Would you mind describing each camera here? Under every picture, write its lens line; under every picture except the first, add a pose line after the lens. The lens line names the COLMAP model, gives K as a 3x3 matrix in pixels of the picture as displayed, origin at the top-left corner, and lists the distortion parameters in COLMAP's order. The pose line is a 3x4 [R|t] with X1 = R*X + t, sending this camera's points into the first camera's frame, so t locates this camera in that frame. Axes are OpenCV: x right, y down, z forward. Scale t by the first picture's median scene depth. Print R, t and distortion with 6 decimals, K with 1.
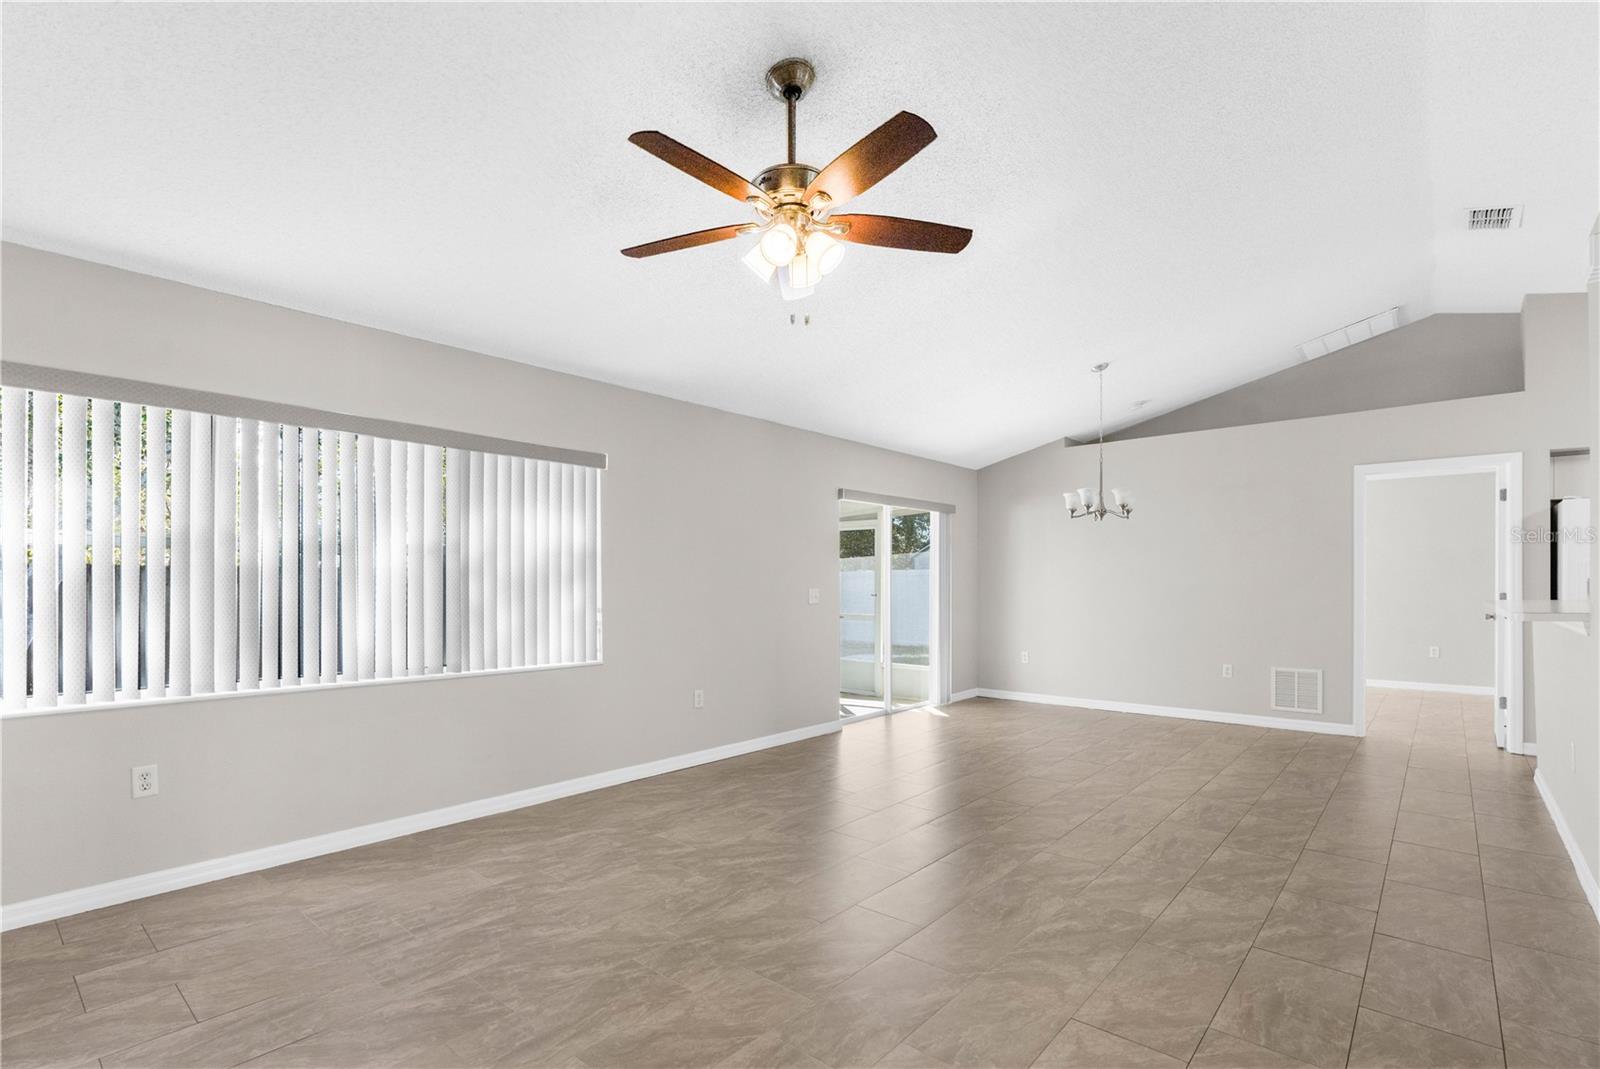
lens RADIAL K [[738.6, 0, 787.7], [0, 738.6, 579.4], [0, 0, 1]] dist [-0.015806, 0.005174]
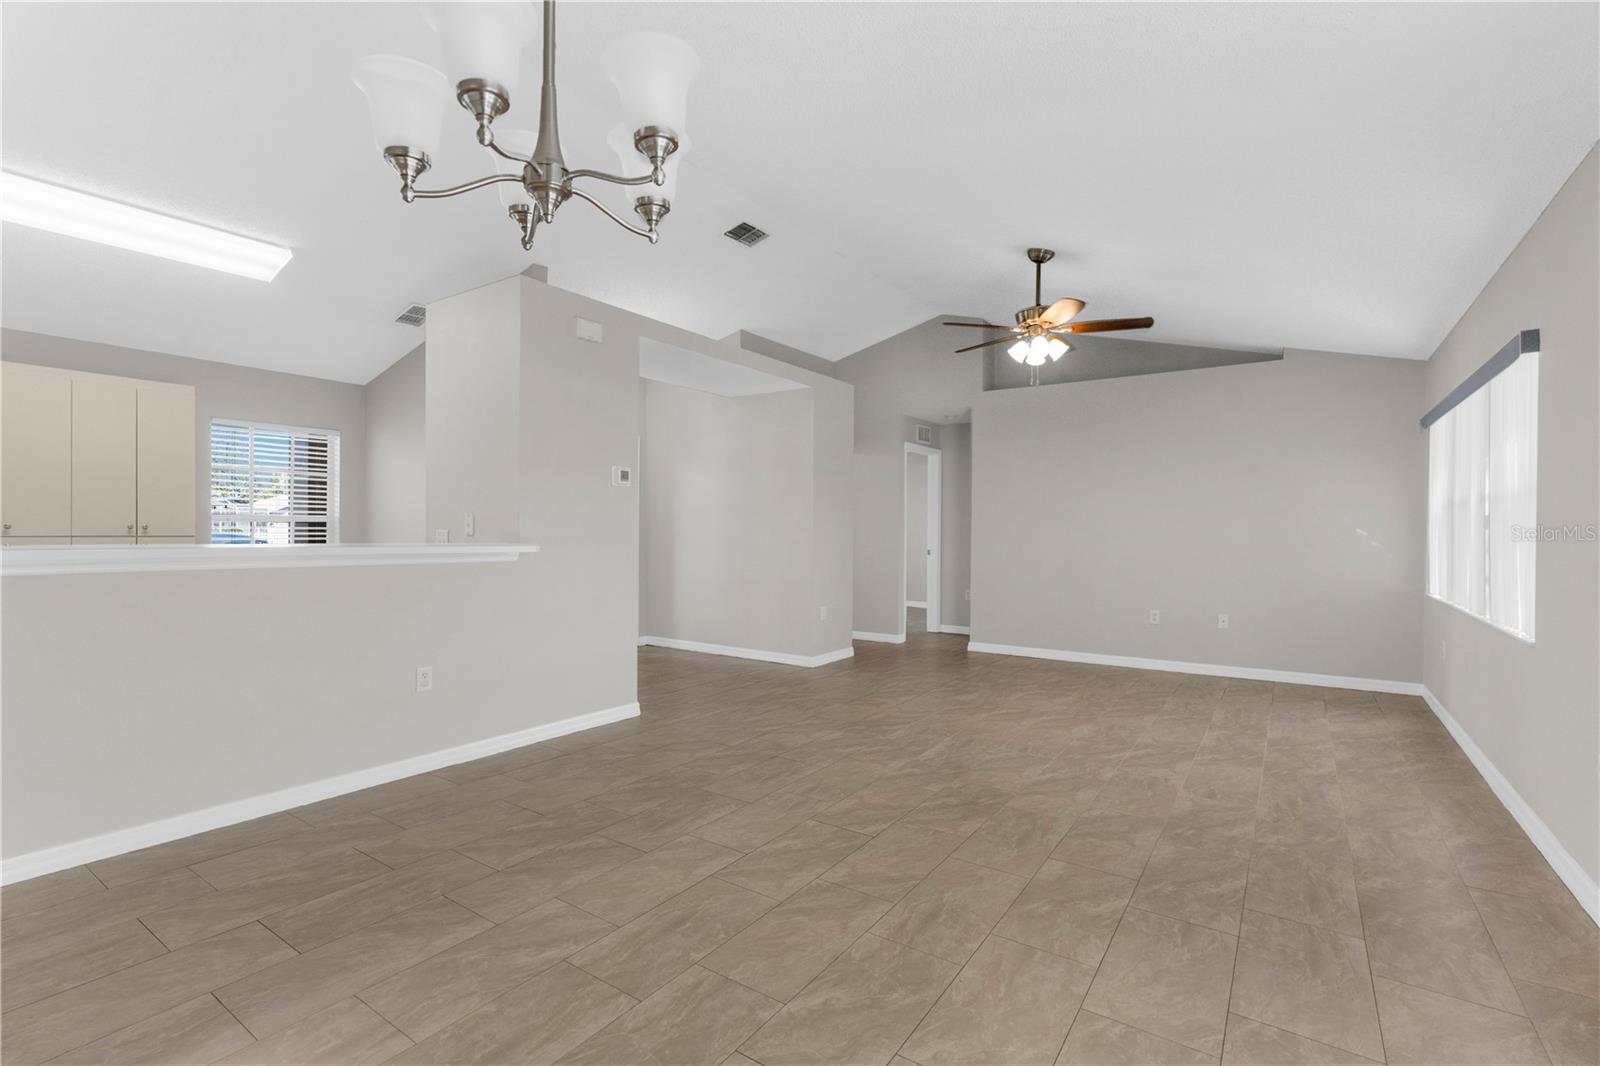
lens RADIAL K [[738.6, 0, 800.4], [0, 738.6, 526.3], [0, 0, 1]] dist [-0.015806, 0.005174]
pose [[-0.990624, -0.003829, -0.136563, 0.623514], [-0.002158, 0.999921, -0.012386, 0.024277], [0.136599, -0.011975, -0.990554, 2.019776]]
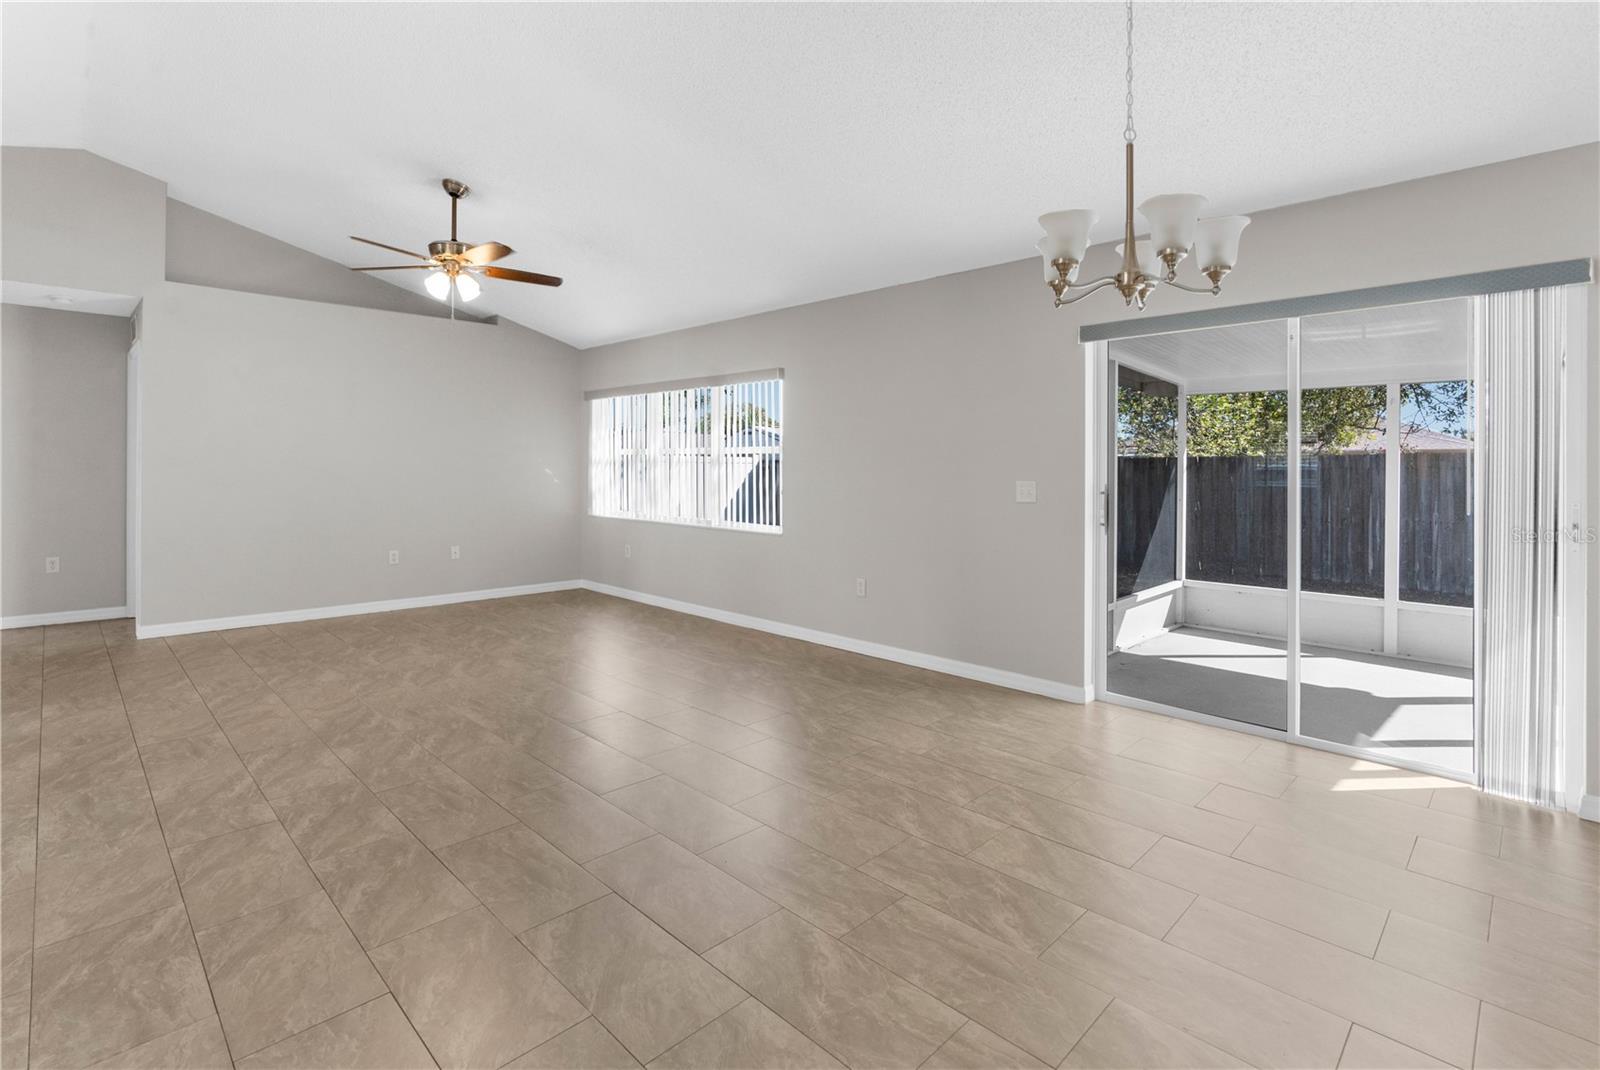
lens RADIAL K [[738.6, 0, 802.2], [0, 738.6, 478.8], [0, 0, 1]] dist [-0.015806, 0.005174]
pose [[-0.040919, 0.016088, -0.999033, 1.290303], [-0.003733, 0.999861, 0.016255, -0.003907], [0.999156, 0.004395, -0.040853, 1.408673]]
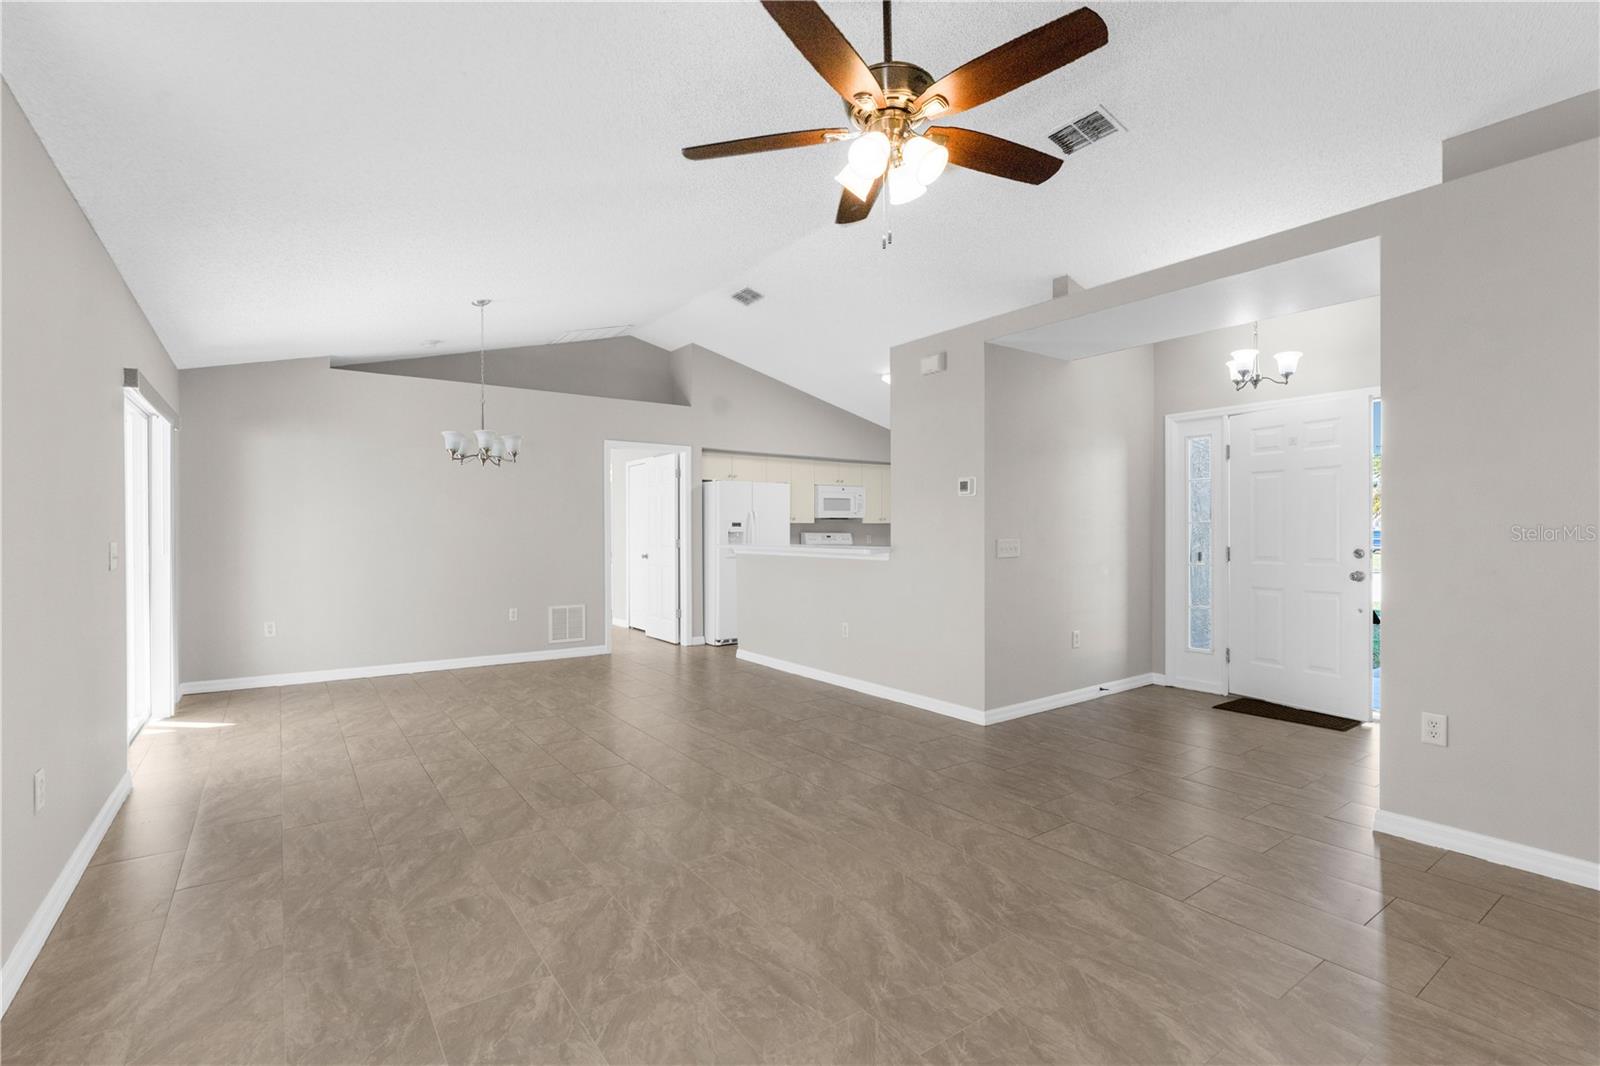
lens RADIAL K [[738.6, 0, 789.3], [0, 738.6, 526.9], [0, 0, 1]] dist [-0.015806, 0.005174]
pose [[0.231014, 0.007472, 0.972922, -0.656275], [-0.003034, 0.999971, -0.006959, 0.005441], [-0.972946, -0.001344, 0.231030, 0.670366]]
